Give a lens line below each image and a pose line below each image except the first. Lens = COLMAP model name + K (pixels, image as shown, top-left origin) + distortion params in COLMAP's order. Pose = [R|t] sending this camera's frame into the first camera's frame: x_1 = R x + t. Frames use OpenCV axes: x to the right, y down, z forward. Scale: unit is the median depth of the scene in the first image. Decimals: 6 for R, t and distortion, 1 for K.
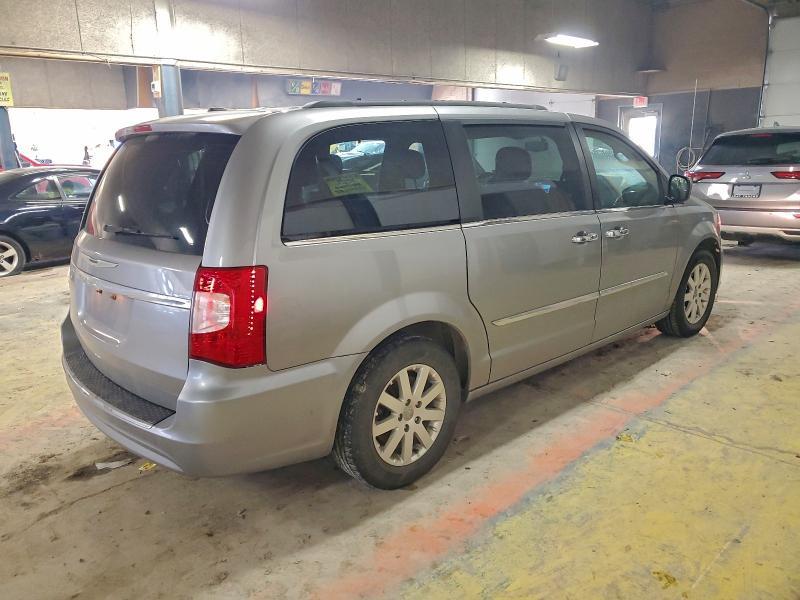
lens RADIAL K [[692.0, 0, 400.0], [0, 692.0, 300.0], [0, 0, 1]] dist [-0.007241, -0.002678]
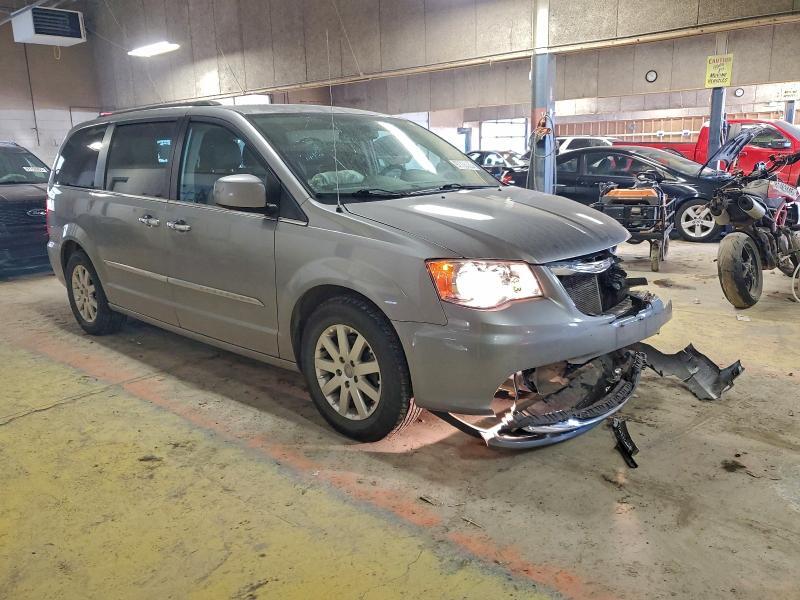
lens RADIAL K [[692.0, 0, 400.0], [0, 692.0, 300.0], [0, 0, 1]] dist [-0.007241, -0.002678]
pose [[-0.004689, 0.232821, -0.972508, 1.502484], [-0.188859, 0.954811, 0.229495, -0.328263], [0.981993, 0.184743, 0.039493, 1.487540]]
